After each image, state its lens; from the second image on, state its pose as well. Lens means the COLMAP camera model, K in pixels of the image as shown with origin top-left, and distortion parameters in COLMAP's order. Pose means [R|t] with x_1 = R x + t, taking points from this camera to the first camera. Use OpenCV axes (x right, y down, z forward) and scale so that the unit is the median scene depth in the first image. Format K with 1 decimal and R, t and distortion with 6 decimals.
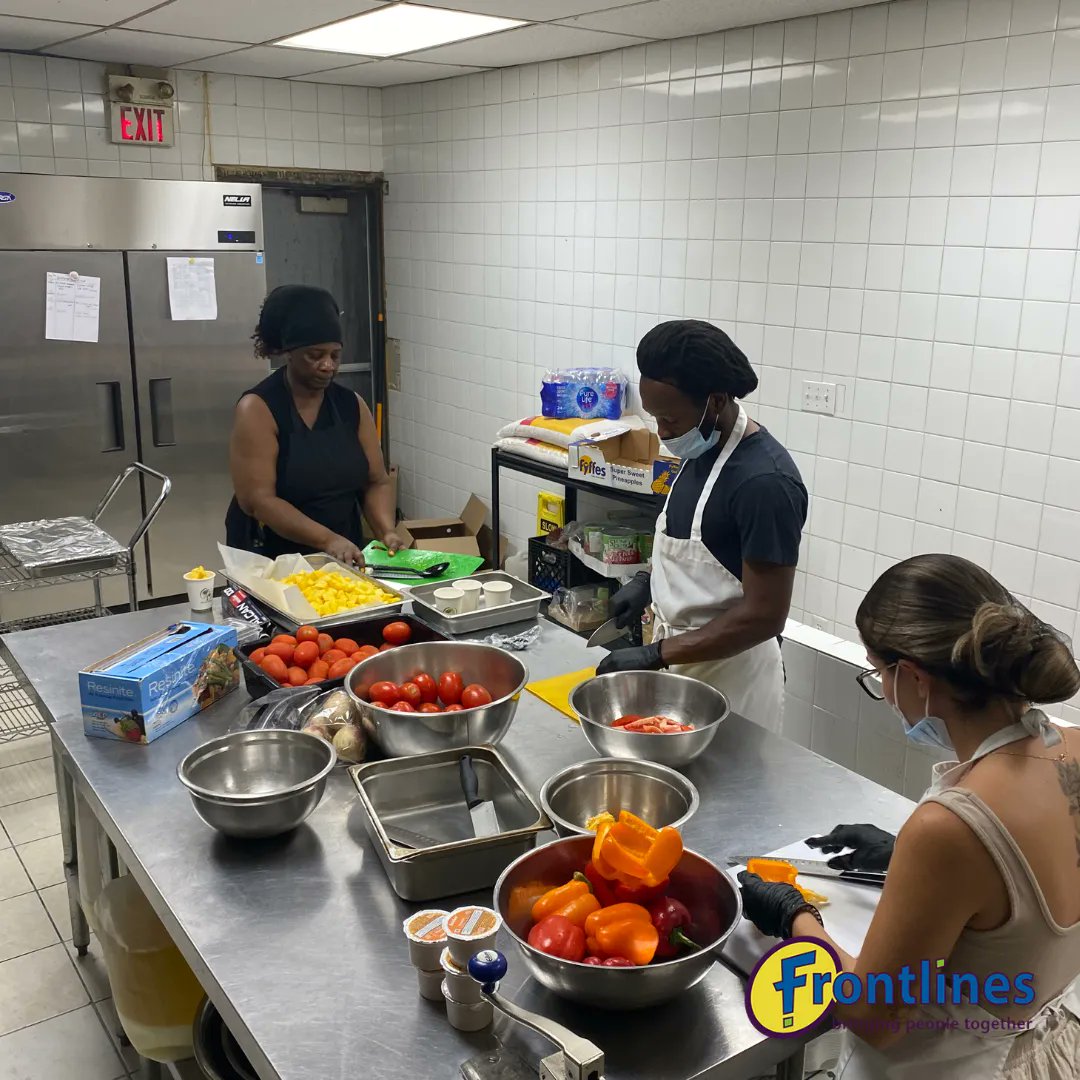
lens RADIAL K [[1158.7, 0, 551.8], [0, 1158.7, 532.4], [0, 0, 1]] dist [0.019567, -0.026144]
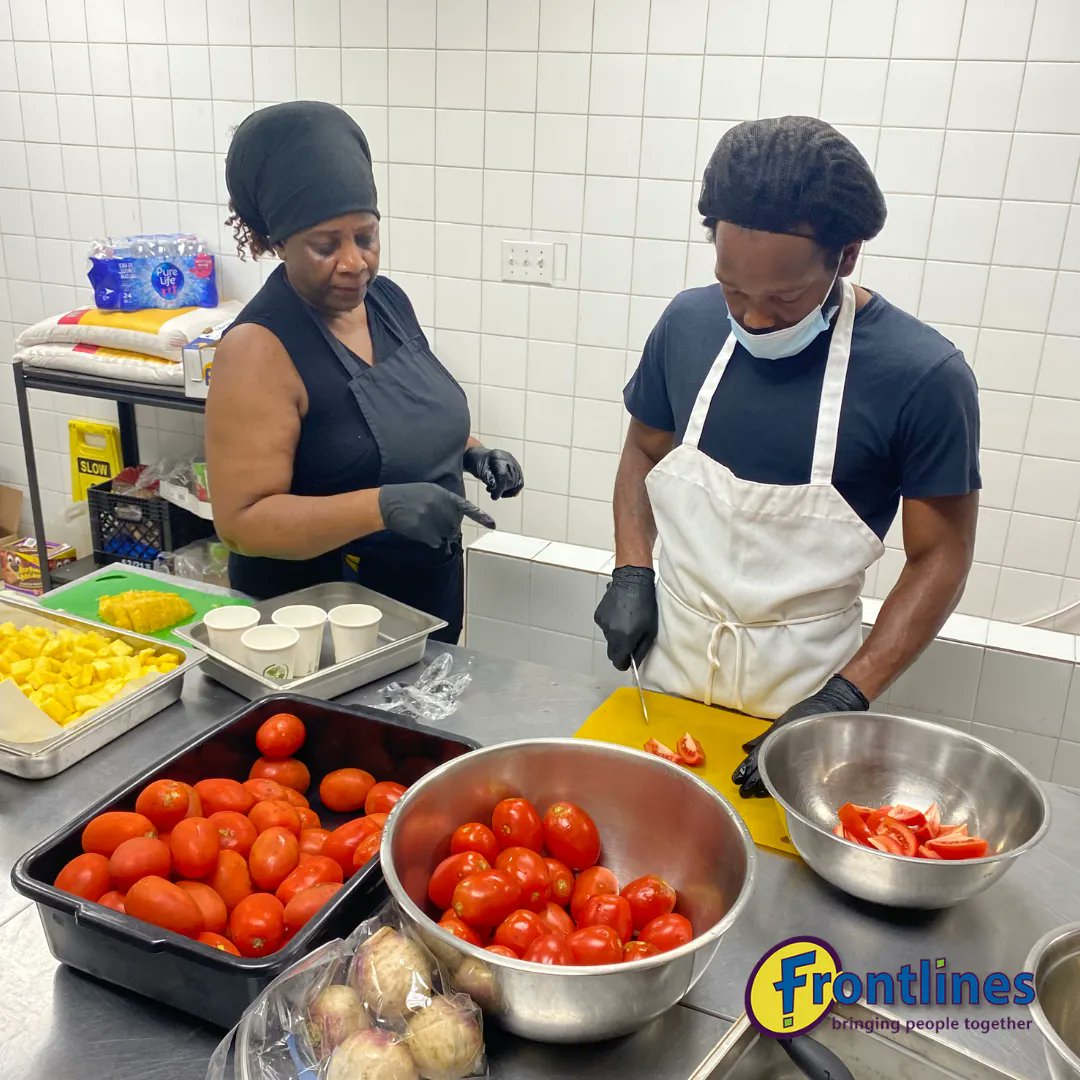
lens RADIAL K [[1158.7, 0, 551.8], [0, 1158.7, 532.4], [0, 0, 1]] dist [0.019567, -0.026144]
pose [[0.837598, -0.159980, 0.522338, -0.163832], [0.106619, 0.985644, 0.130910, -0.032678], [-0.535782, -0.053959, 0.842630, 0.281573]]
